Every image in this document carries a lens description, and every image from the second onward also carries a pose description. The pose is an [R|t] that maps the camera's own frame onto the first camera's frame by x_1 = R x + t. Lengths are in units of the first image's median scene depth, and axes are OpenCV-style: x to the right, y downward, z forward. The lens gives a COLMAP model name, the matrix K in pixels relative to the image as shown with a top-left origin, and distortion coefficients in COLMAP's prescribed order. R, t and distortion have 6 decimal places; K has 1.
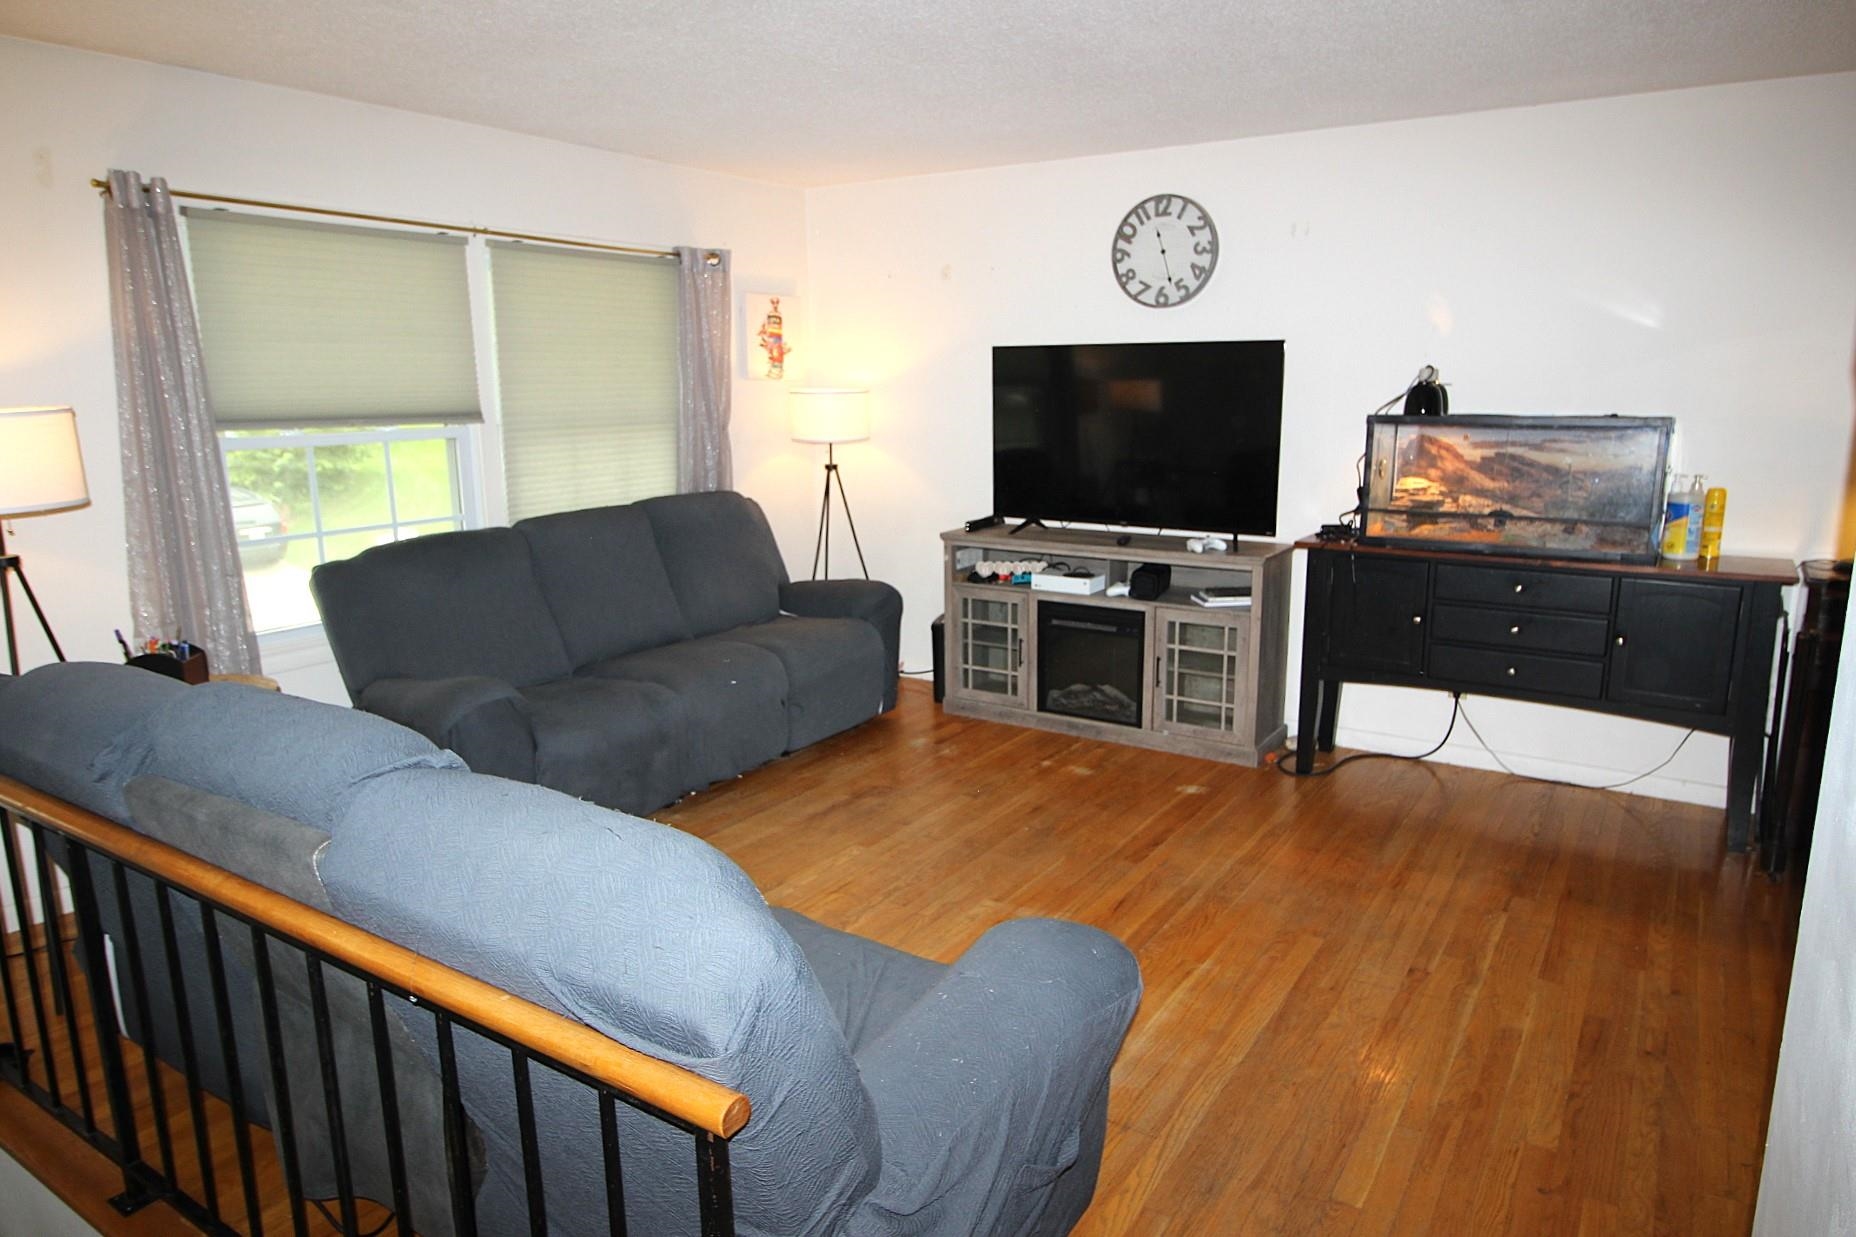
lens RADIAL K [[1156.0, 0, 928.0], [0, 1156.0, 618.5], [0, 0, 1]] dist [0.001789, -0.000172]
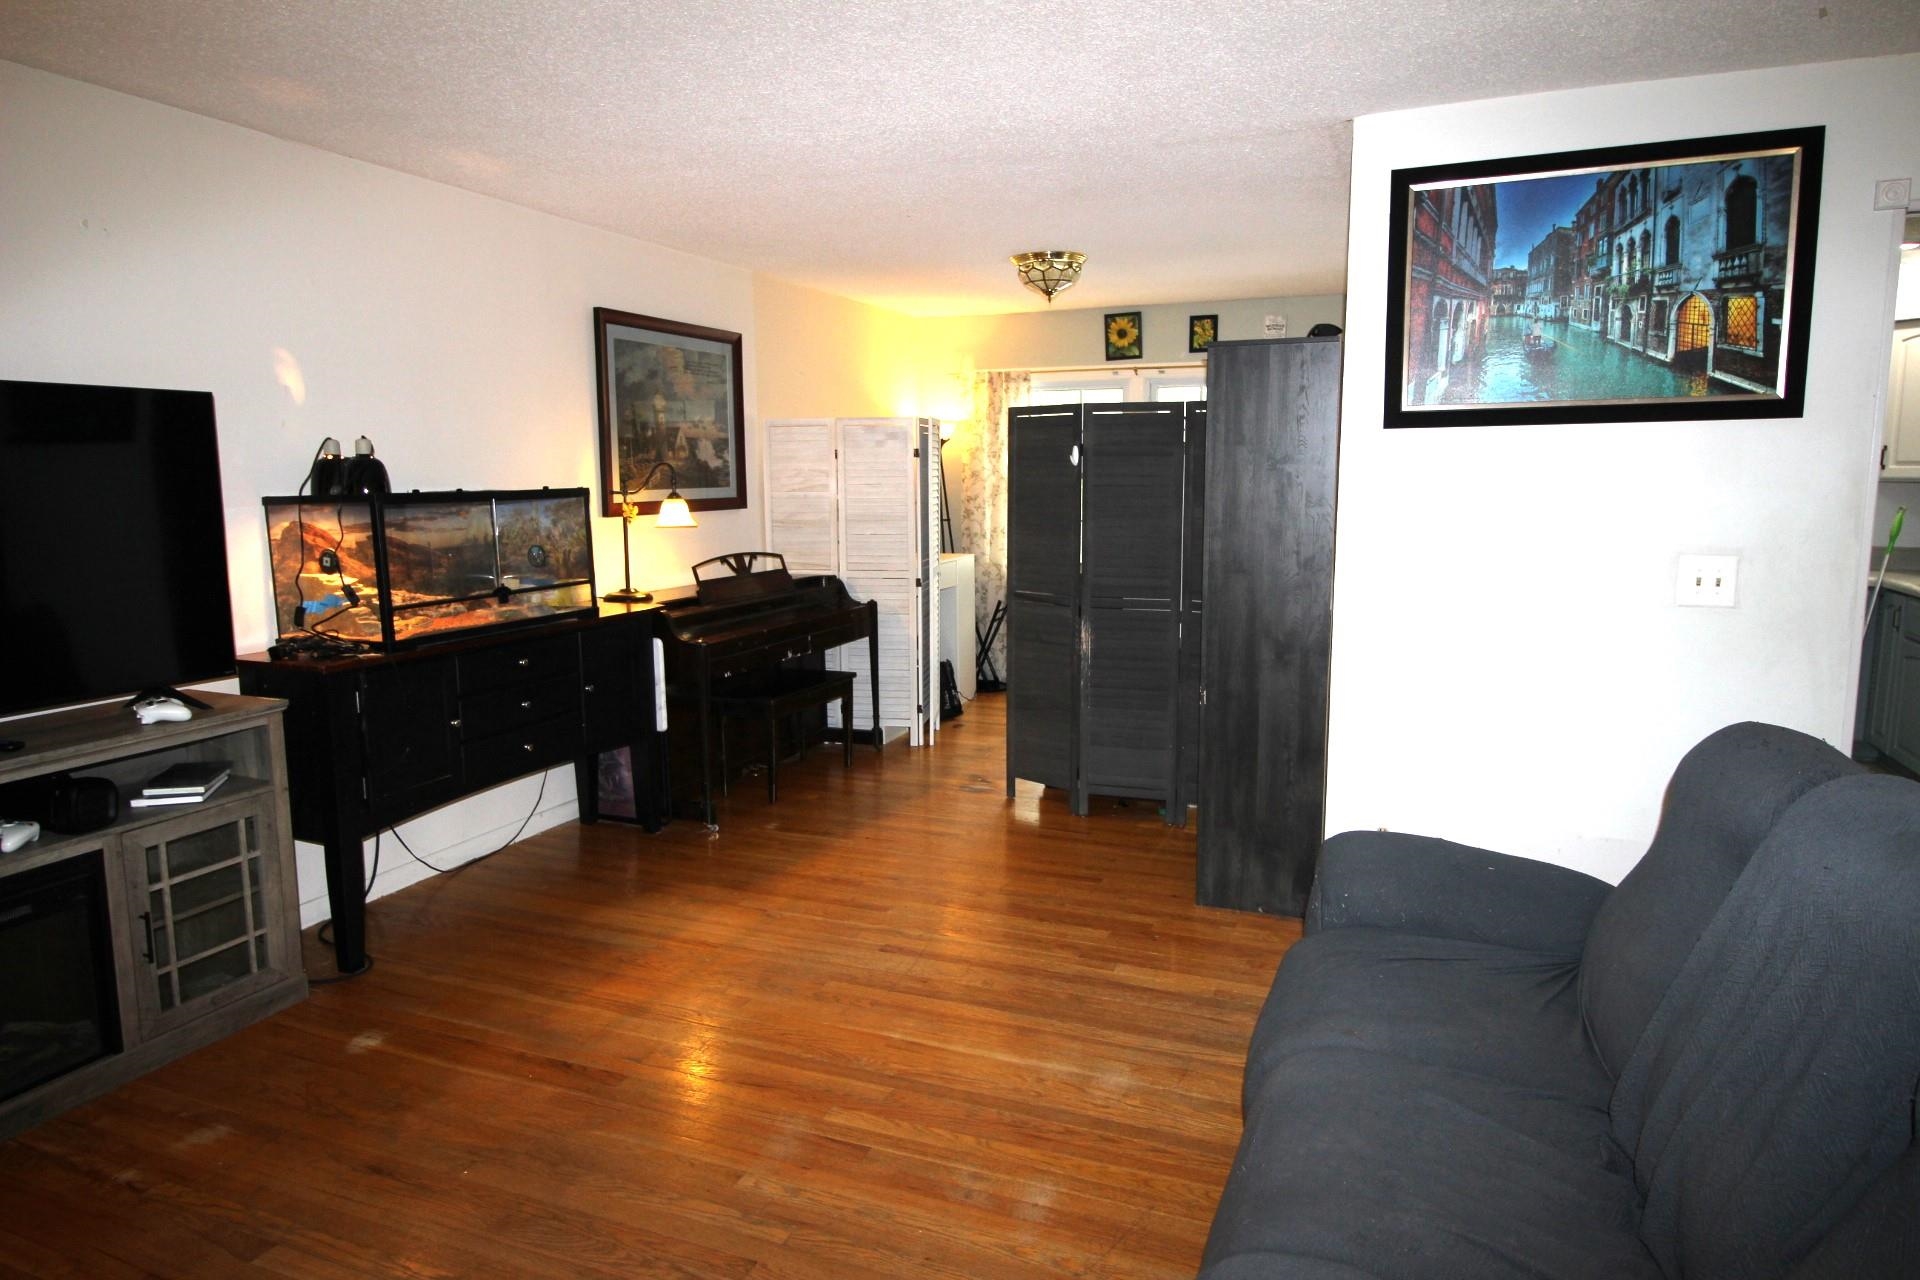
lens RADIAL K [[1176.7, 0, 960.0], [0, 1176.7, 640.0], [0, 0, 1]] dist [0.000704, -0.000896]
pose [[-0.196922, -0.135034, 0.971076, -0.484066], [0.210137, 0.961639, 0.176334, -0.129110], [-0.957635, 0.238783, -0.160992, 0.720827]]
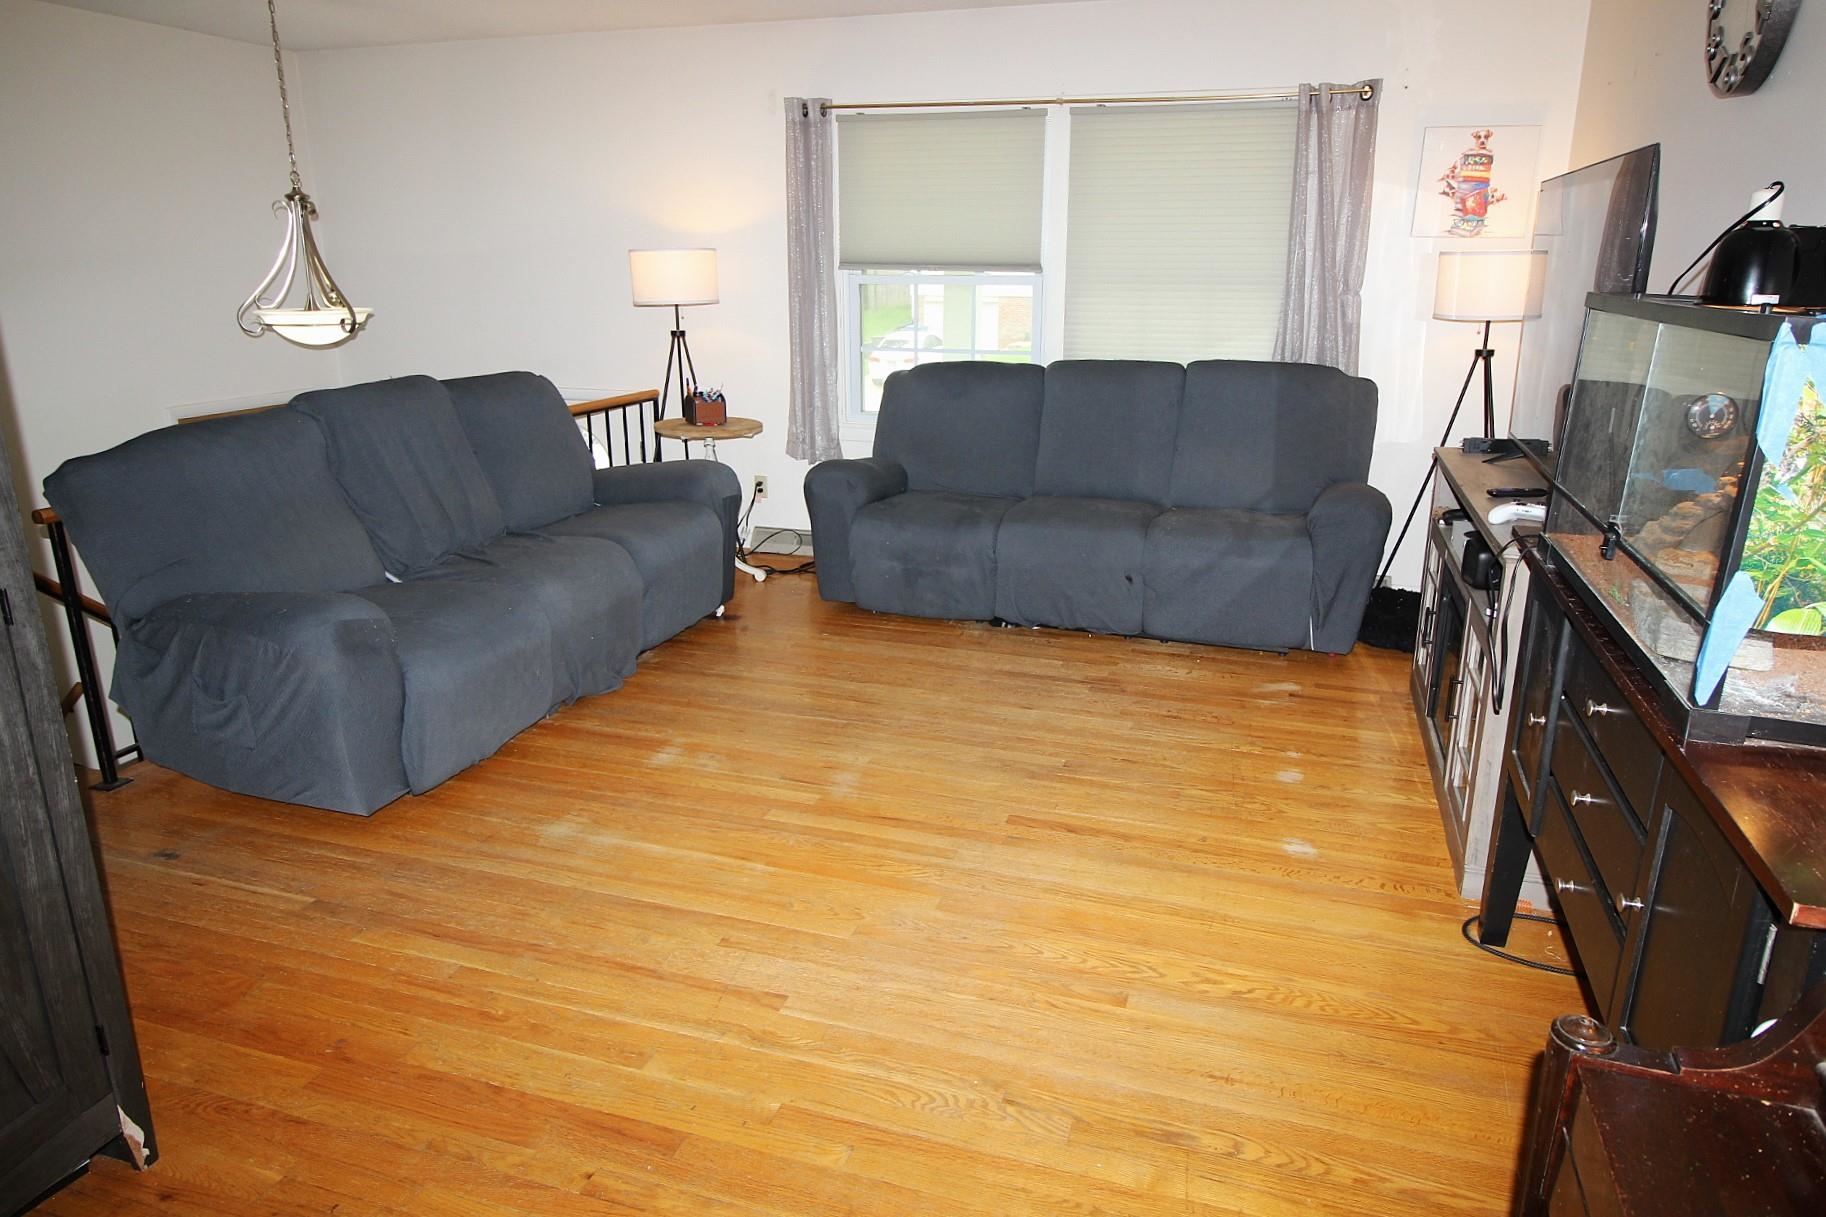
lens RADIAL K [[1144.5, 0, 913.0], [0, 1144.5, 608.5], [0, 0, 1]] dist [-0.004796, -0.002129]
pose [[0.265836, 0.292796, -0.918478, 0.744619], [-0.202508, 0.948462, 0.243743, -0.103762], [0.942508, 0.121203, 0.311429, 0.562301]]
